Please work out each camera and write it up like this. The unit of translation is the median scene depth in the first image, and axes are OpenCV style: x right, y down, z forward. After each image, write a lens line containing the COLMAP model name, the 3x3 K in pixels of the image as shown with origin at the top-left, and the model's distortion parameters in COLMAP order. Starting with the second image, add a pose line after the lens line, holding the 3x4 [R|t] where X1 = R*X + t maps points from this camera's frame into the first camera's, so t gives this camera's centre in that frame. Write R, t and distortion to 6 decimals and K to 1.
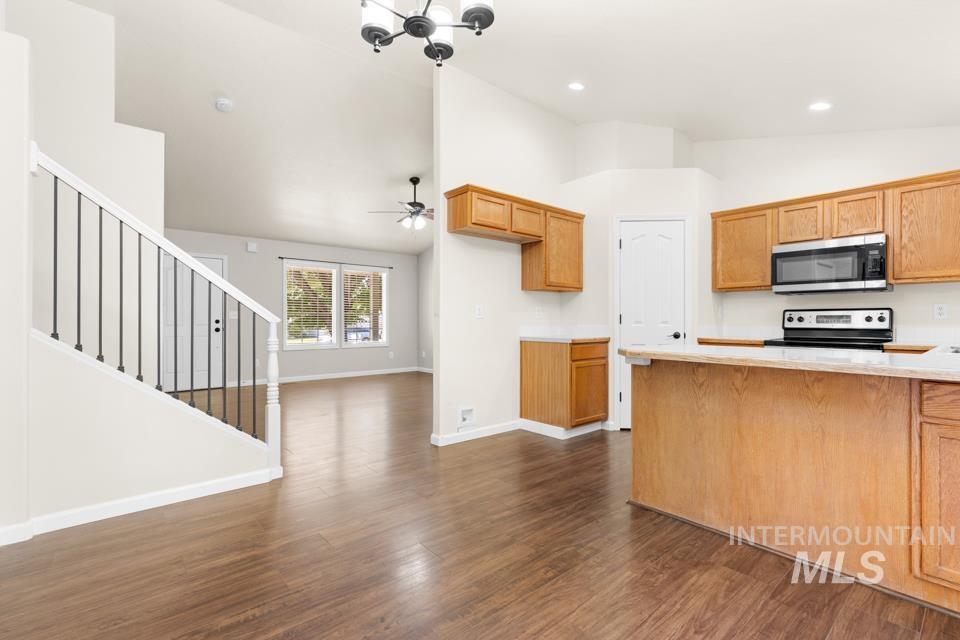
lens RADIAL K [[431.5, 0, 483.1], [0, 431.5, 319.7], [0, 0, 1]] dist [-0.004309, -0.000515]
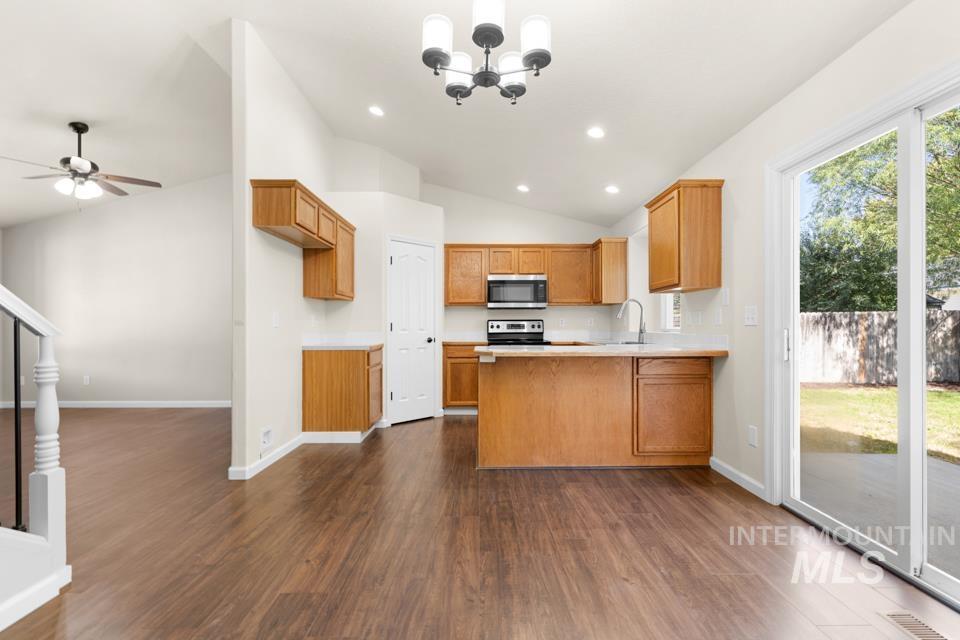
lens RADIAL K [[429.8, 0, 480.7], [0, 429.8, 324.0], [0, 0, 1]] dist [-0.002240, 0.000159]
pose [[0.650089, 0.001169, 0.759857, -0.431439], [0.002480, 0.999990, -0.003660, -0.005270], [-0.759854, 0.004264, 0.650079, 0.104217]]
